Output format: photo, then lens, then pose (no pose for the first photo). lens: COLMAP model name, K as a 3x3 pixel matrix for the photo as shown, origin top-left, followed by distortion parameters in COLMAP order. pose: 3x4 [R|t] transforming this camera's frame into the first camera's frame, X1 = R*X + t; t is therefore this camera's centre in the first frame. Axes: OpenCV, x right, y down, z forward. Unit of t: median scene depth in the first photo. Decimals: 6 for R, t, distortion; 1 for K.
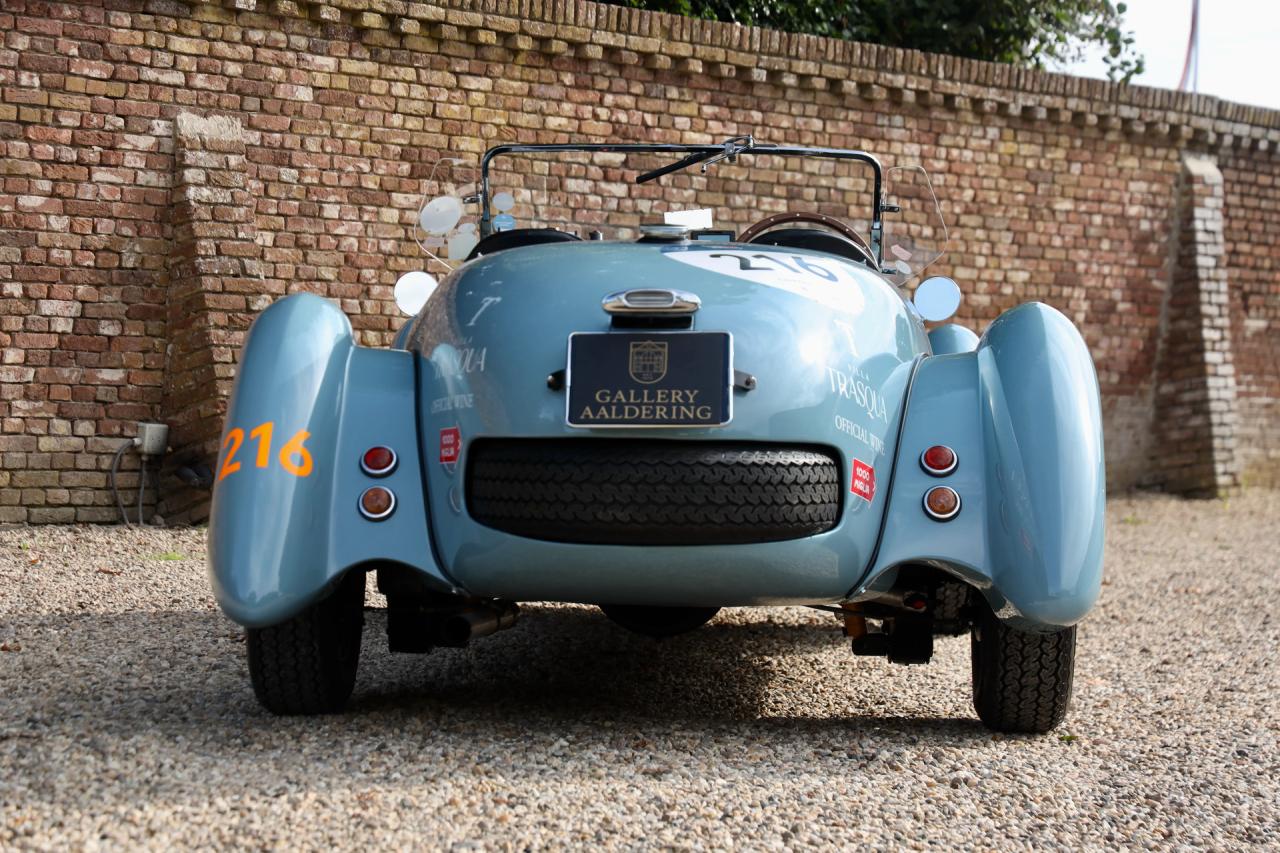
lens RADIAL K [[3518.3, 0, 517.8], [0, 3518.3, 431.6], [0, 0, 1]] dist [0.285882, 0.000000]
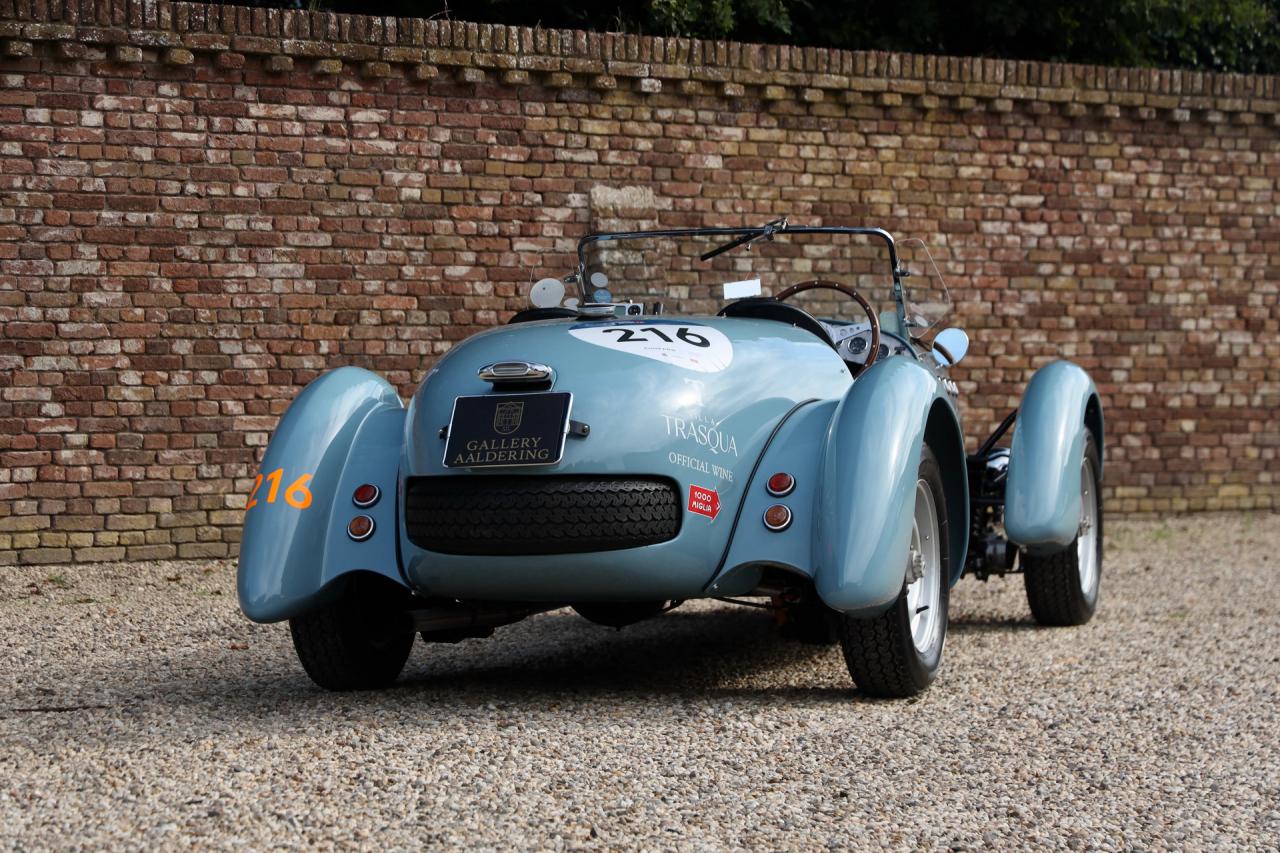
lens RADIAL K [[3518.3, 0, 549.6], [0, 3518.3, 440.8], [0, 0, 1]] dist [0.285882, 0.000000]
pose [[0.973955, -0.030921, -0.224623, 0.139330], [0.030172, 0.999522, -0.006770, -0.000577], [0.224725, -0.000183, 0.974422, -0.110027]]
